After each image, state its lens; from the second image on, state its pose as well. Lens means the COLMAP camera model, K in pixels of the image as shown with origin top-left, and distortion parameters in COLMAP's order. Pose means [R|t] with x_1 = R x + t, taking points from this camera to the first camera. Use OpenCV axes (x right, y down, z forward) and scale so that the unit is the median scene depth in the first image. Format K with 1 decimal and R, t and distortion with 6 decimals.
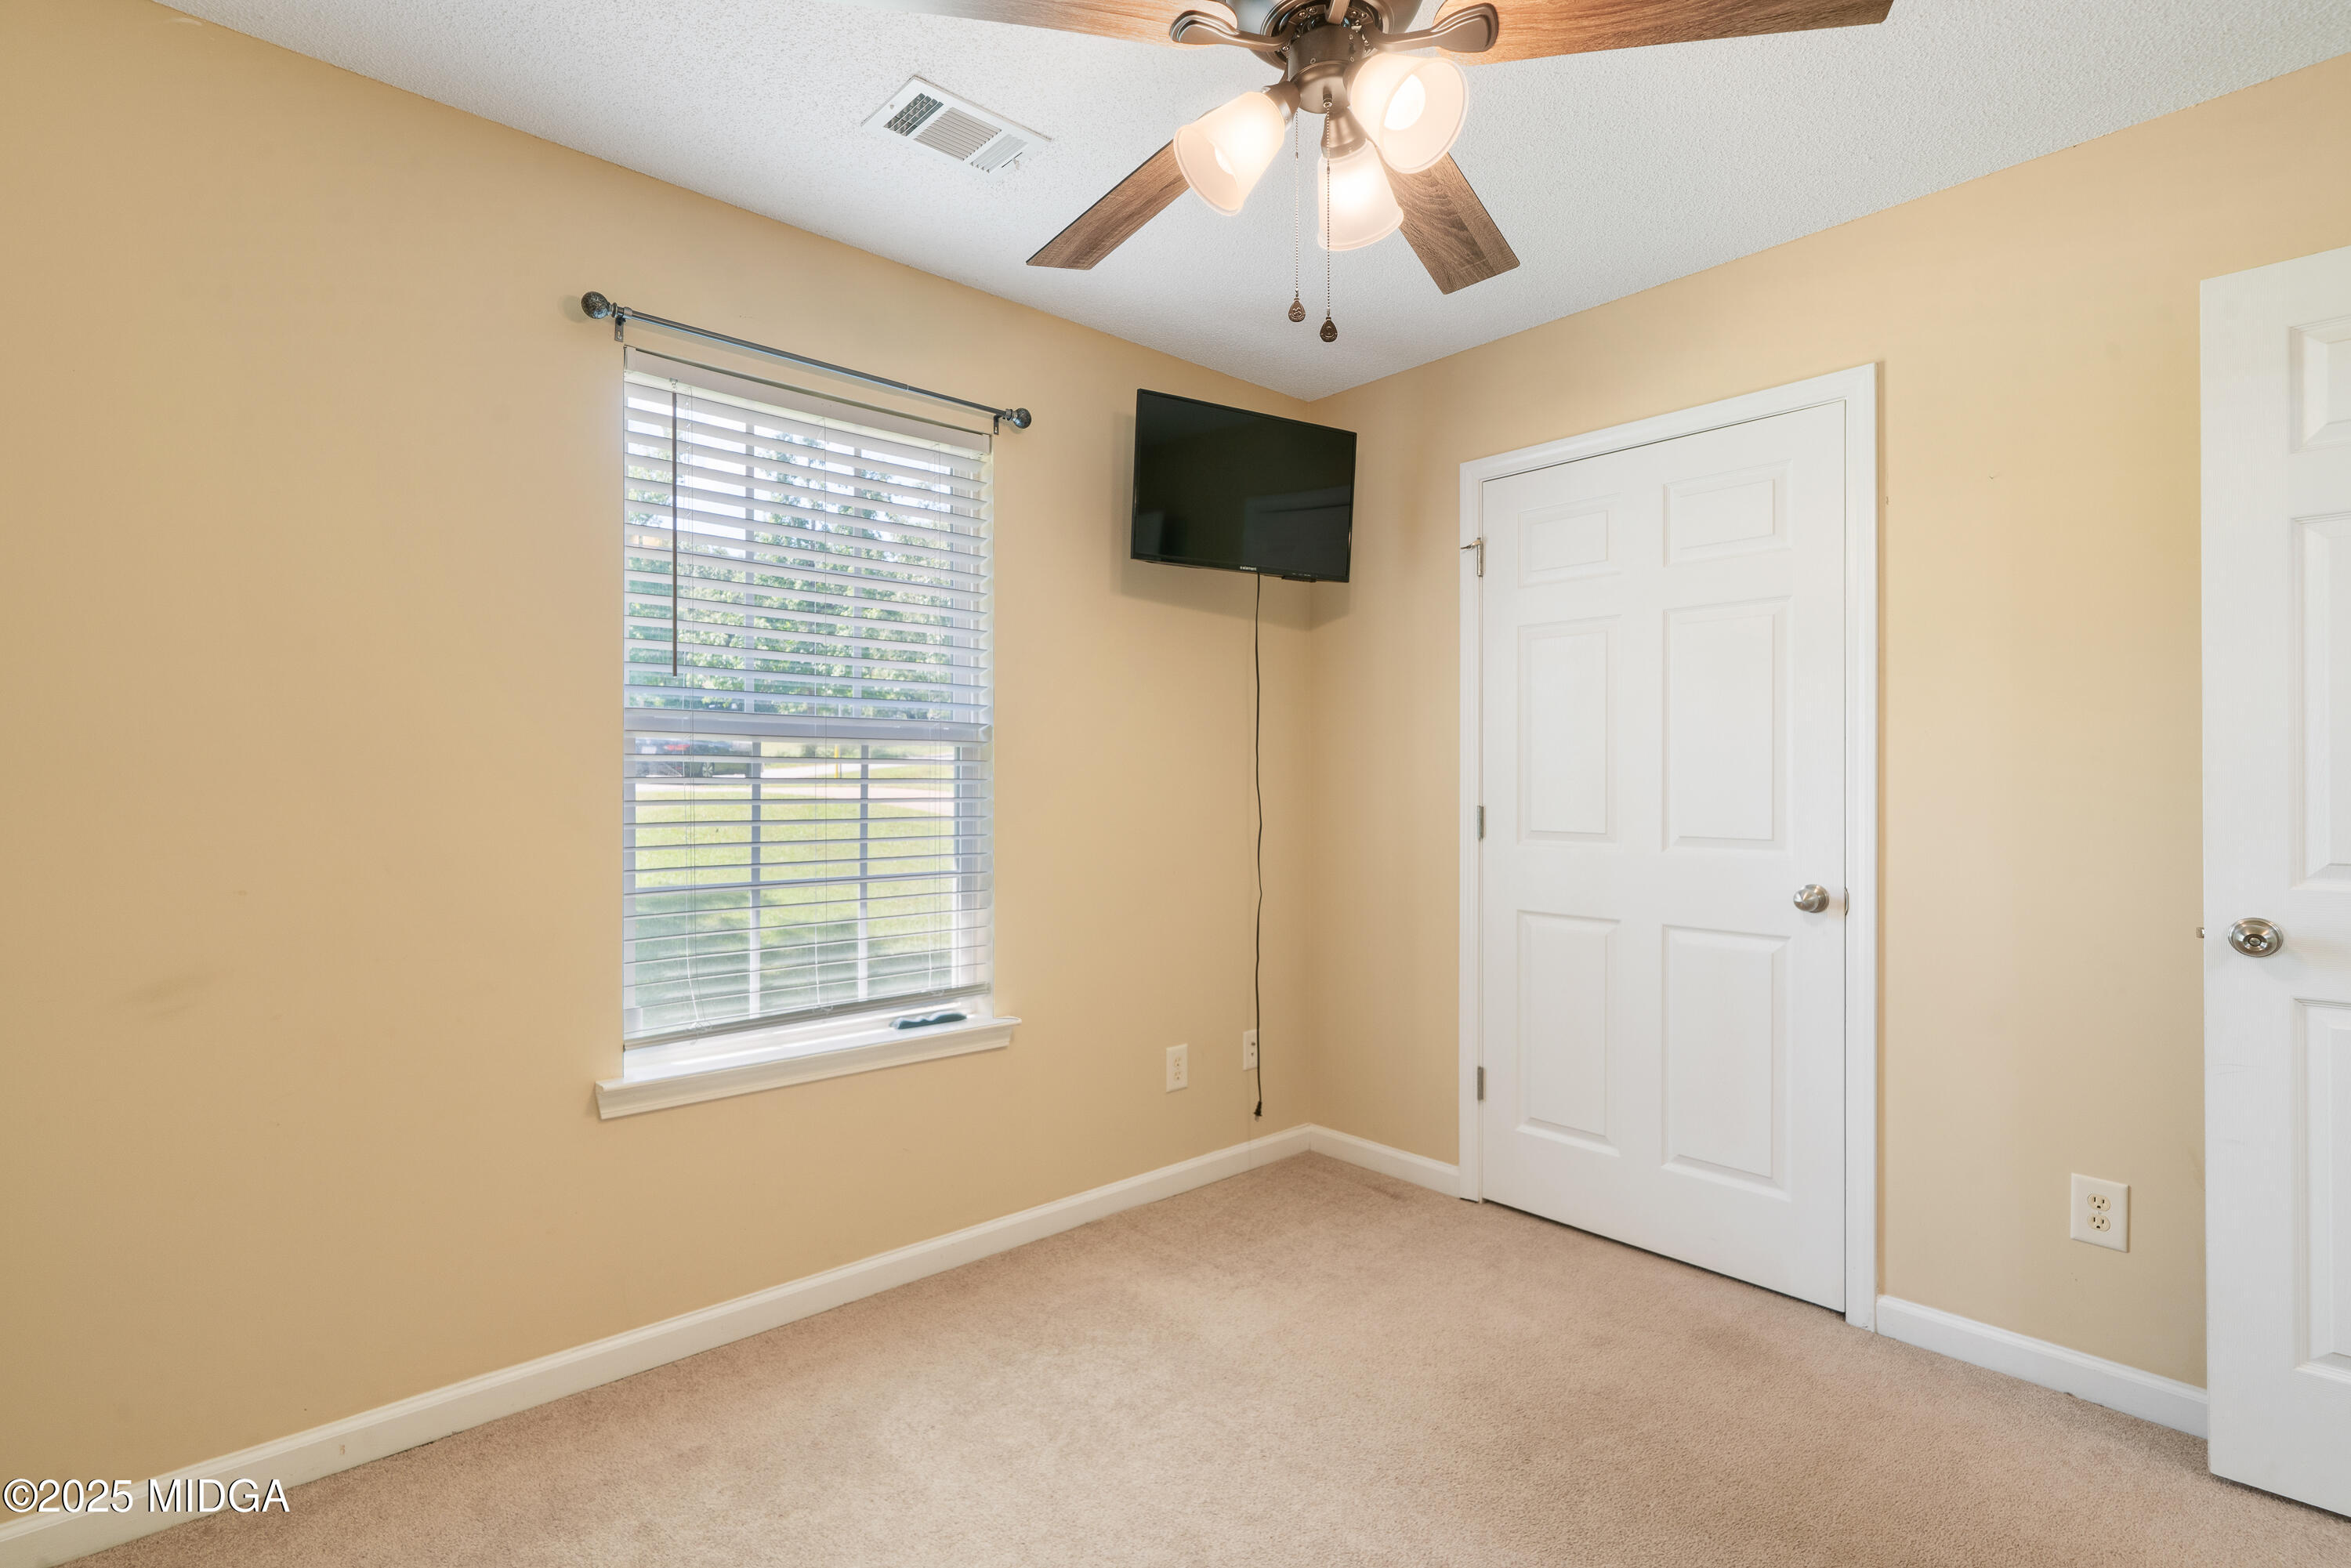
lens RADIAL K [[1101.2, 0, 1160.8], [0, 1101.2, 798.7], [0, 0, 1]] dist [0.002806, 0.000315]
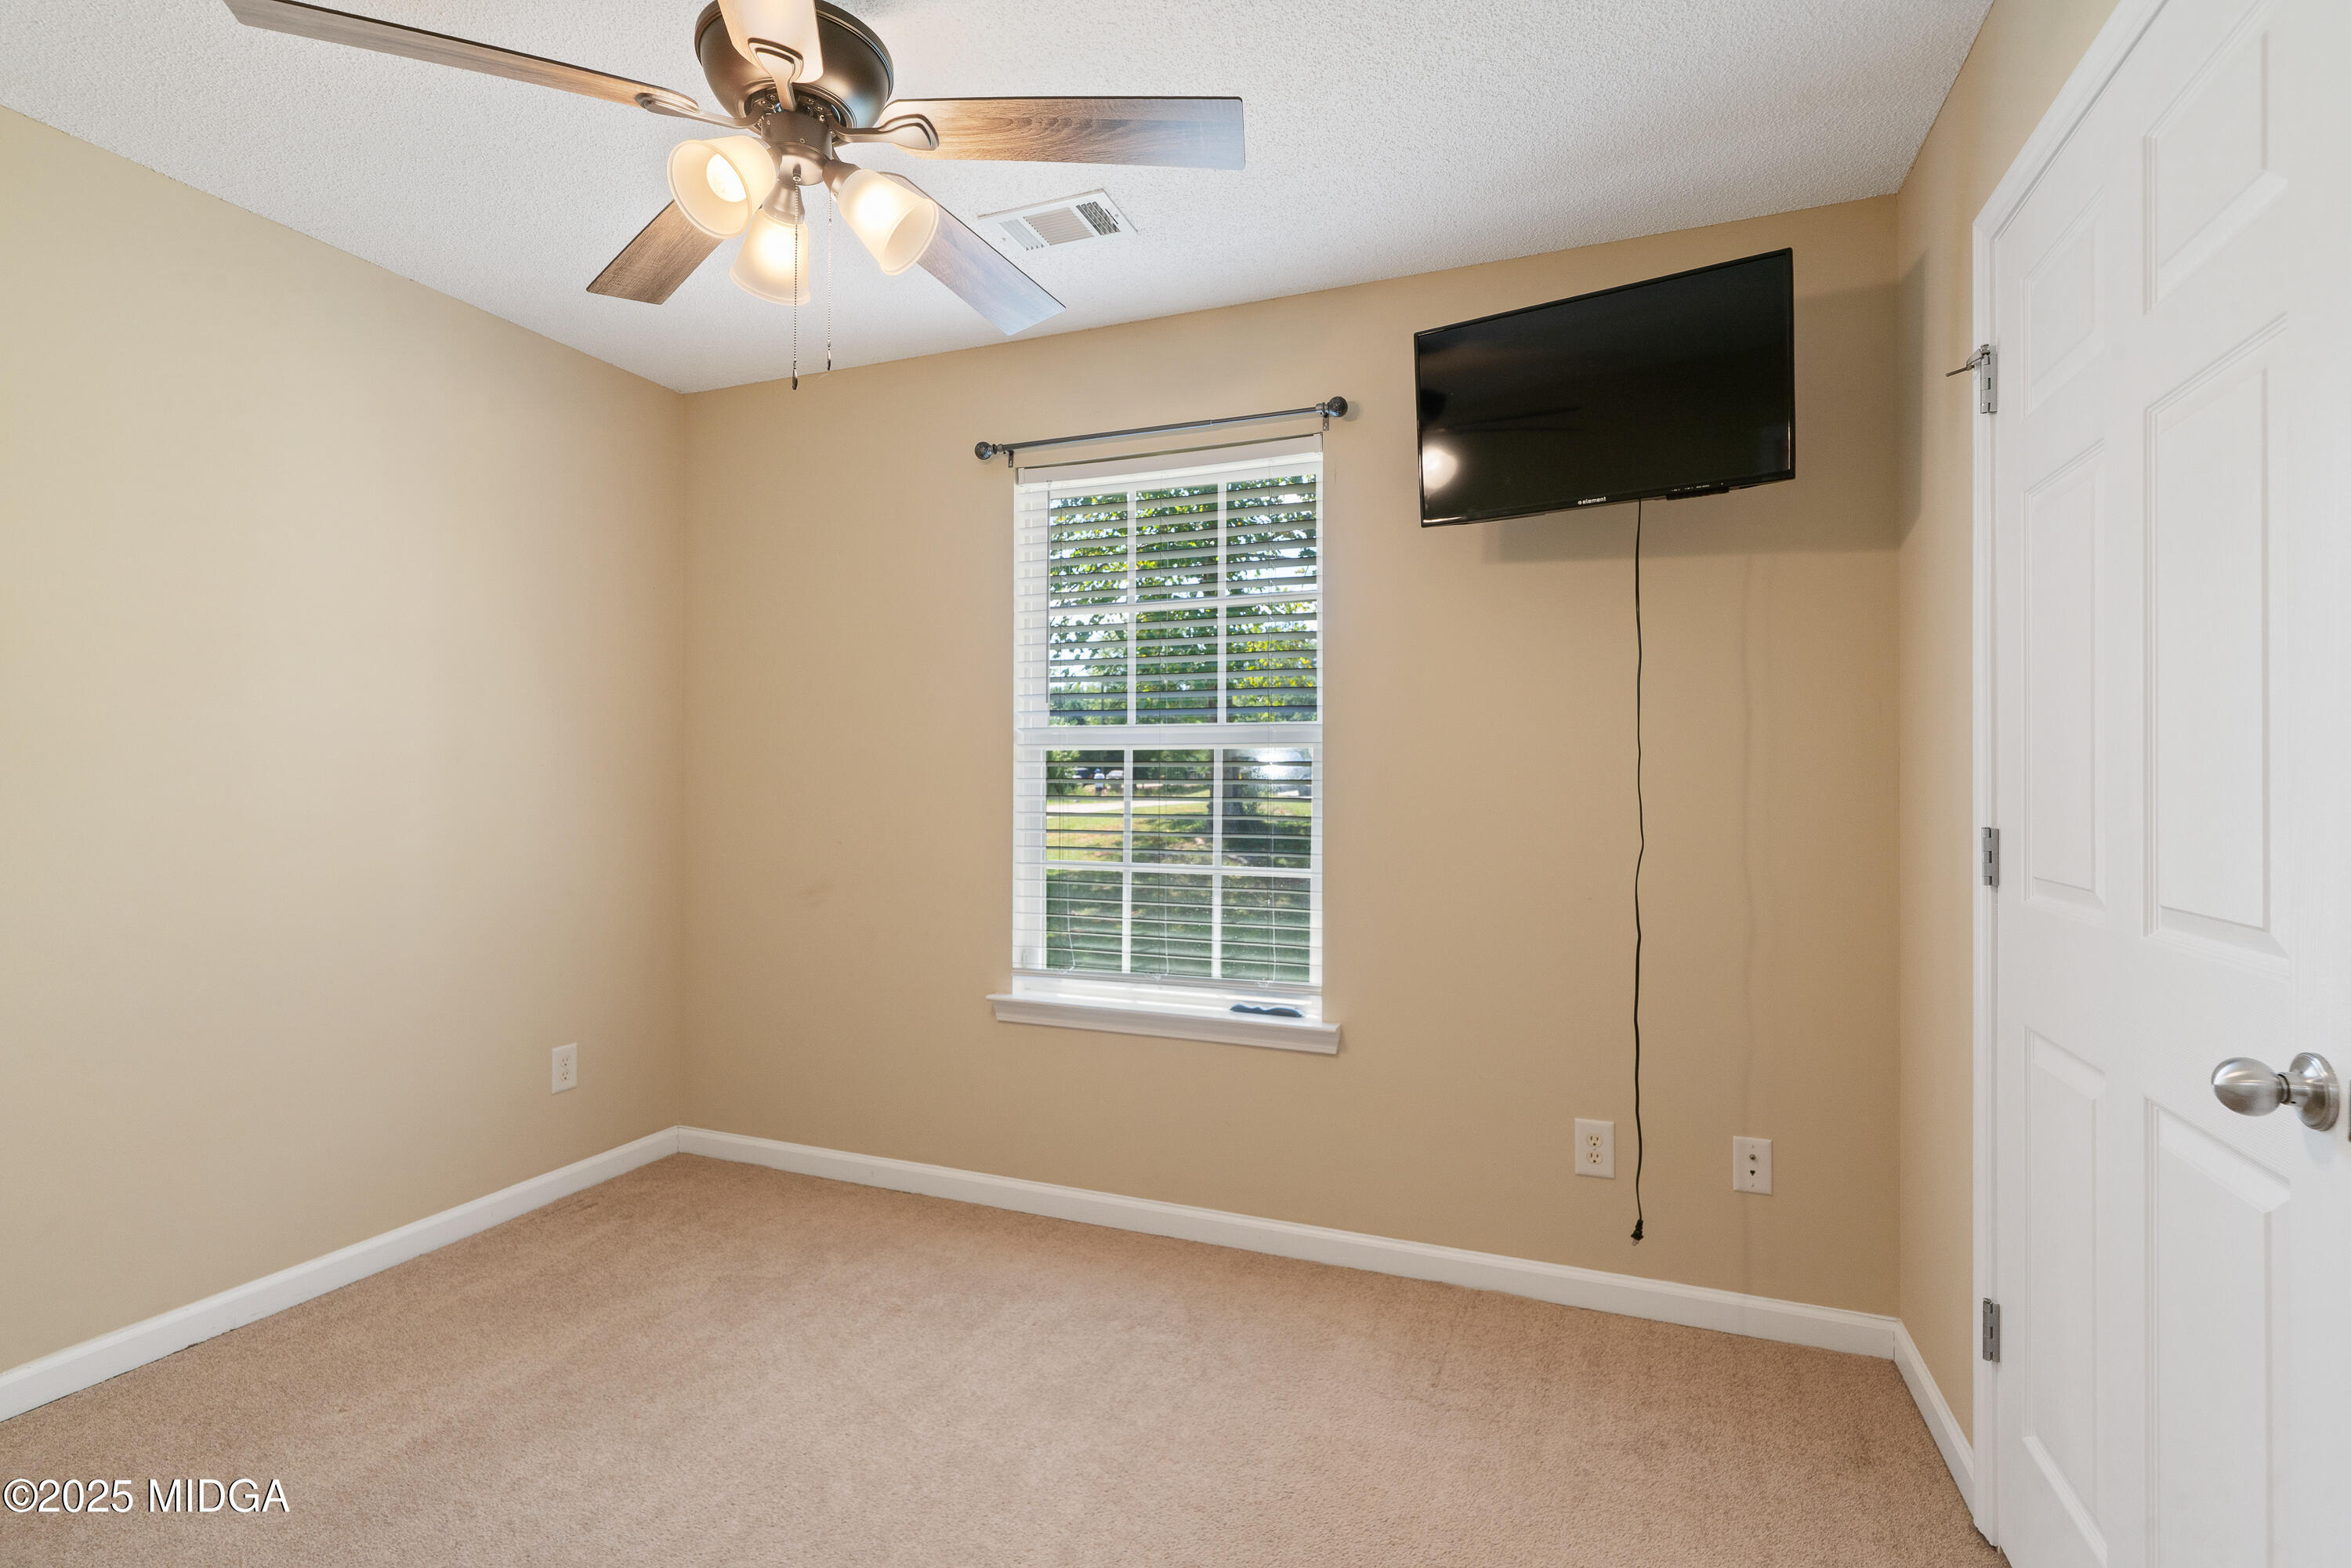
lens RADIAL K [[1101.2, 0, 1125.1], [0, 1101.2, 790.8], [0, 0, 1]] dist [0.002806, 0.000315]
pose [[0.446945, 0.007865, -0.894527, 0.662107], [-0.015905, 0.999873, 0.000844, -0.005972], [0.894420, 0.013850, 0.447014, 0.407195]]
